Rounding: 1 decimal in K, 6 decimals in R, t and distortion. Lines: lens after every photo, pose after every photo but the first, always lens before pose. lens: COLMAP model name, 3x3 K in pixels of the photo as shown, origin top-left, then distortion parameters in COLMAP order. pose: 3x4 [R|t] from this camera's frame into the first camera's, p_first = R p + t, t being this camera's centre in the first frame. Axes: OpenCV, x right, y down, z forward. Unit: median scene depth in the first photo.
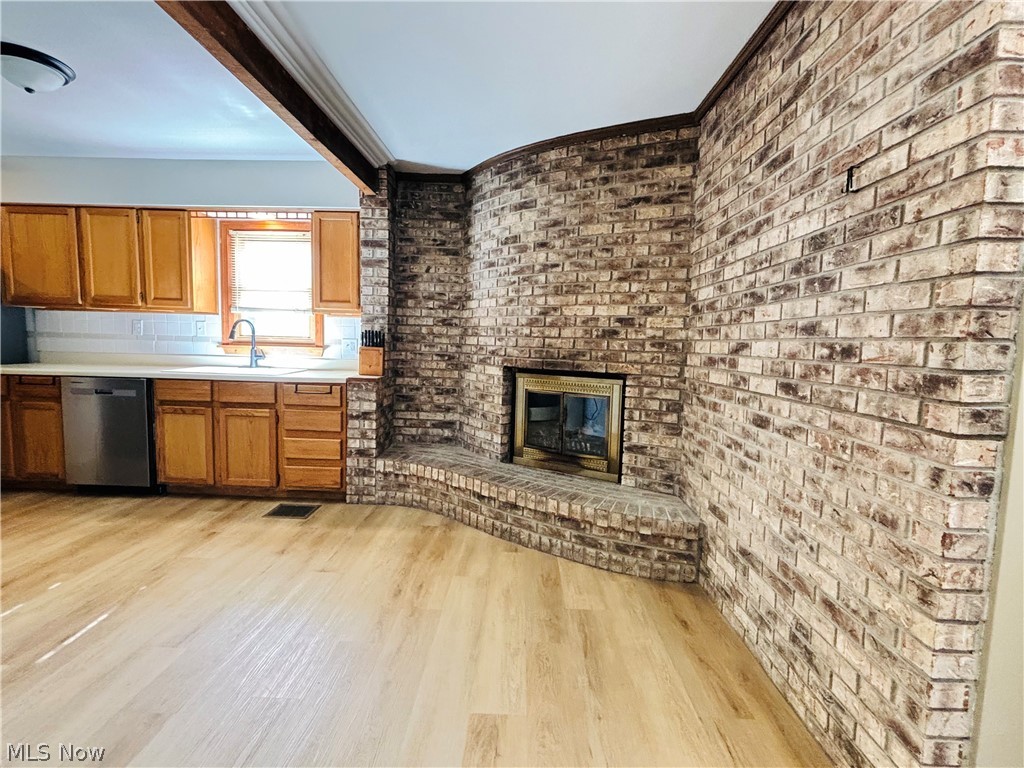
lens RADIAL K [[482.0, 0, 508.9], [0, 482.0, 384.2], [0, 0, 1]] dist [0.006109, -0.005242]
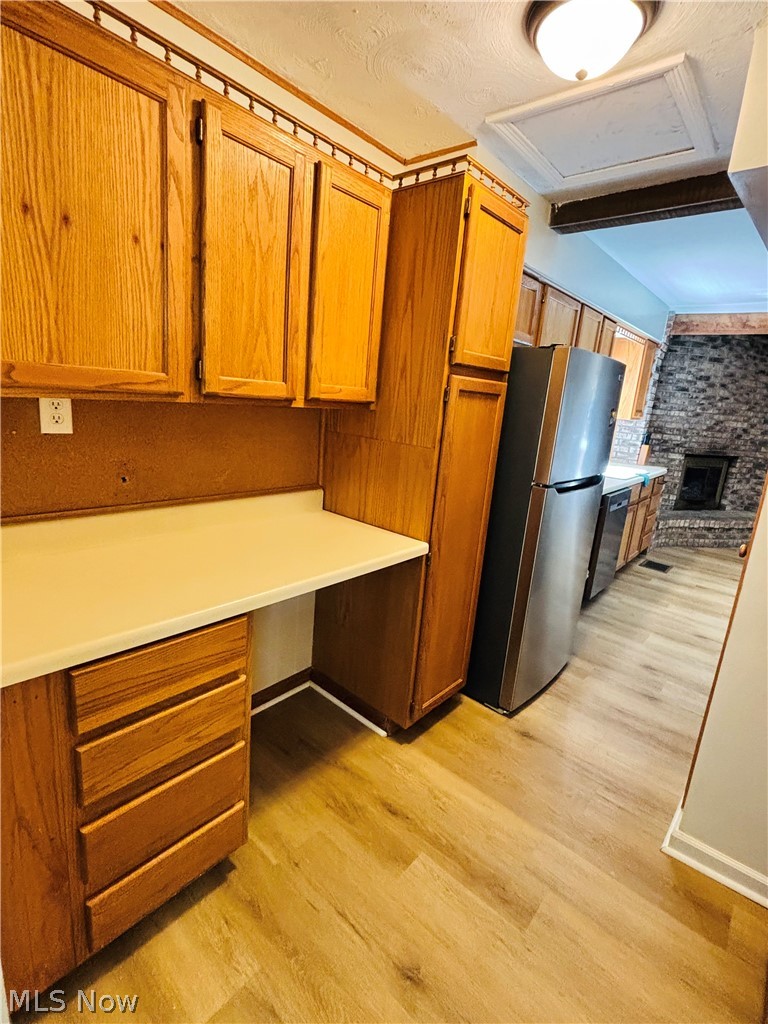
lens RADIAL K [[482.0, 0, 387.3], [0, 482.0, 508.4], [0, 0, 1]] dist [0.006109, -0.005242]
pose [[0.634675, -0.154250, 0.757228, -1.979929], [0.010746, 0.981543, 0.190937, -0.183188], [-0.772704, -0.113046, 0.624619, 0.734440]]
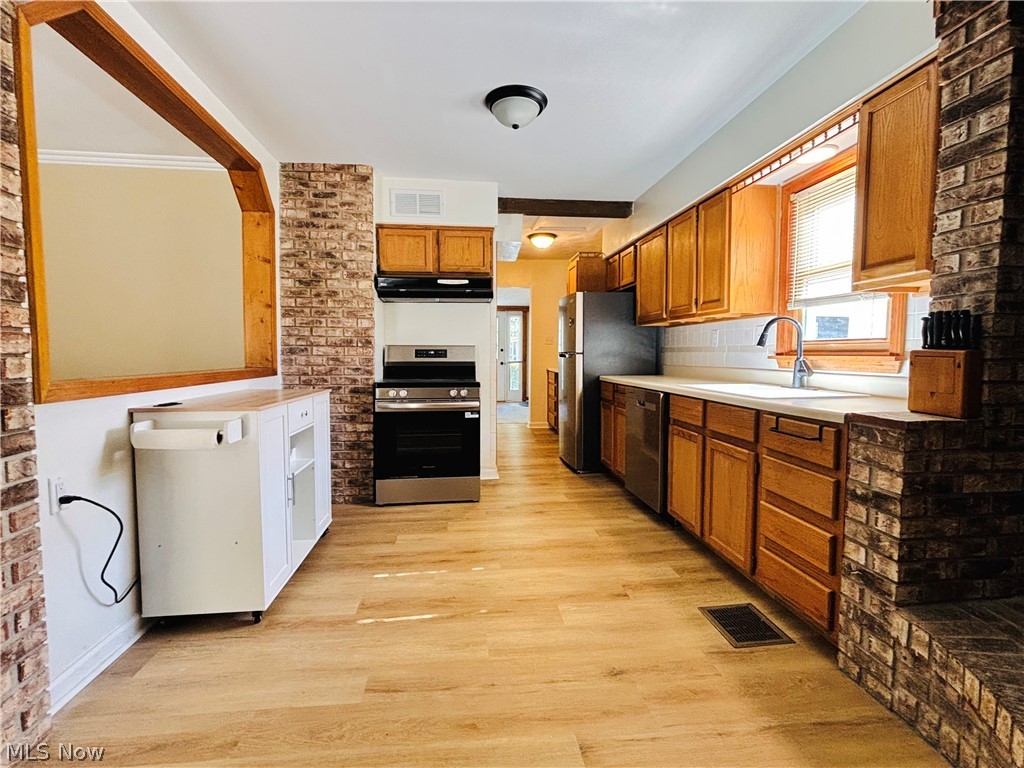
lens RADIAL K [[482.0, 0, 509.4], [0, 482.0, 384.4], [0, 0, 1]] dist [0.006109, -0.005242]
pose [[0.134237, 0.037022, -0.990257, 0.097373], [-0.086730, 0.995906, 0.025477, -0.025055], [0.987147, 0.082465, 0.136898, 0.597387]]
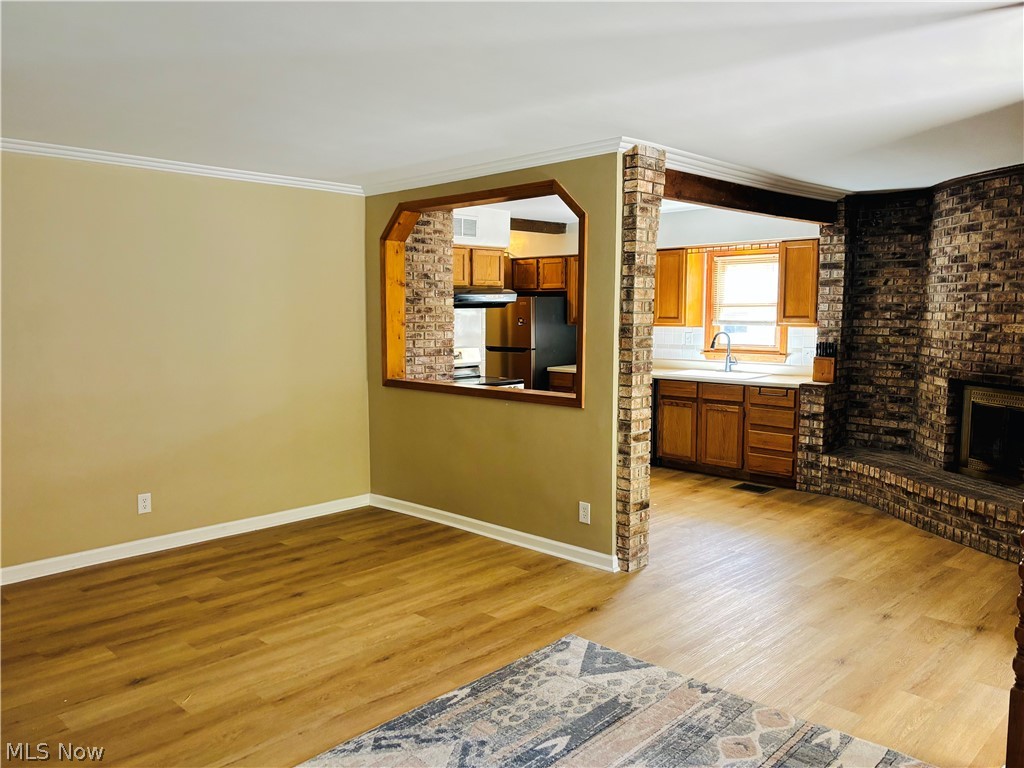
lens RADIAL K [[786.3, 0, 502.3], [0, 786.3, 390.9], [0, 0, 1]] dist [0.023722, -0.006715]
pose [[0.726938, 0.042729, -0.685372, 0.466847], [-0.036724, 0.999053, 0.023333, -0.014118], [0.685720, 0.008208, 0.727819, -0.925062]]
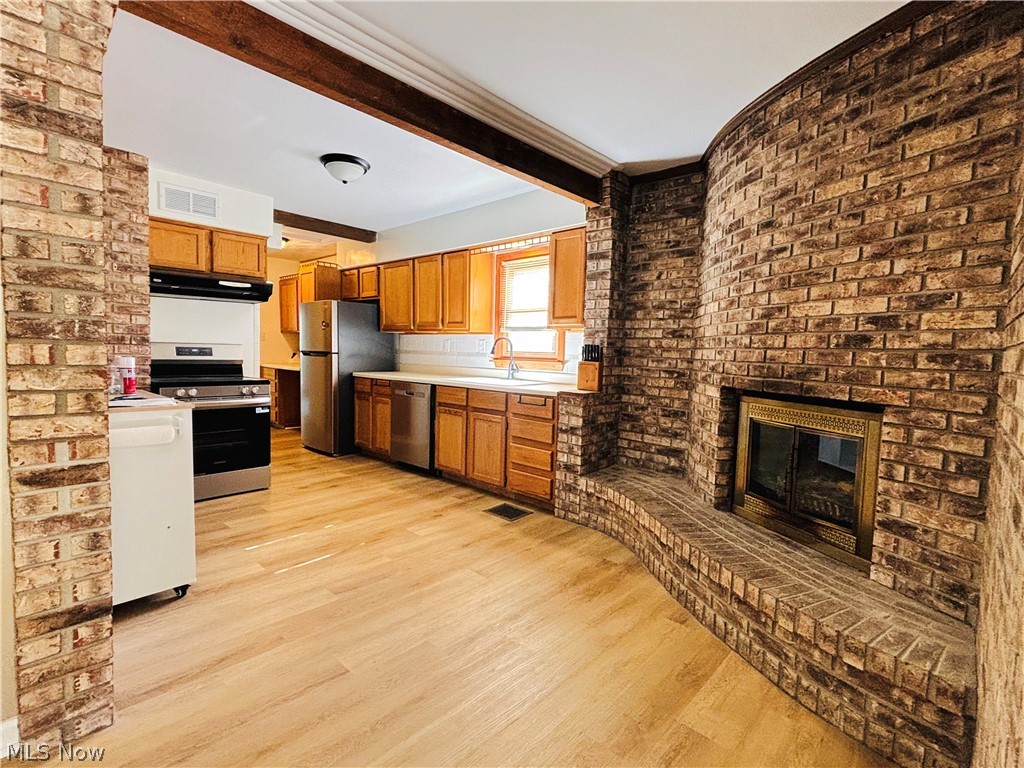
lens RADIAL K [[482.0, 0, 511.1], [0, 482.0, 384.7], [0, 0, 1]] dist [0.006109, -0.005242]
pose [[0.752706, 0.038622, -0.657223, 0.251785], [-0.065399, 0.997727, -0.016269, -0.004277], [0.655101, 0.055227, 0.753520, 0.175405]]
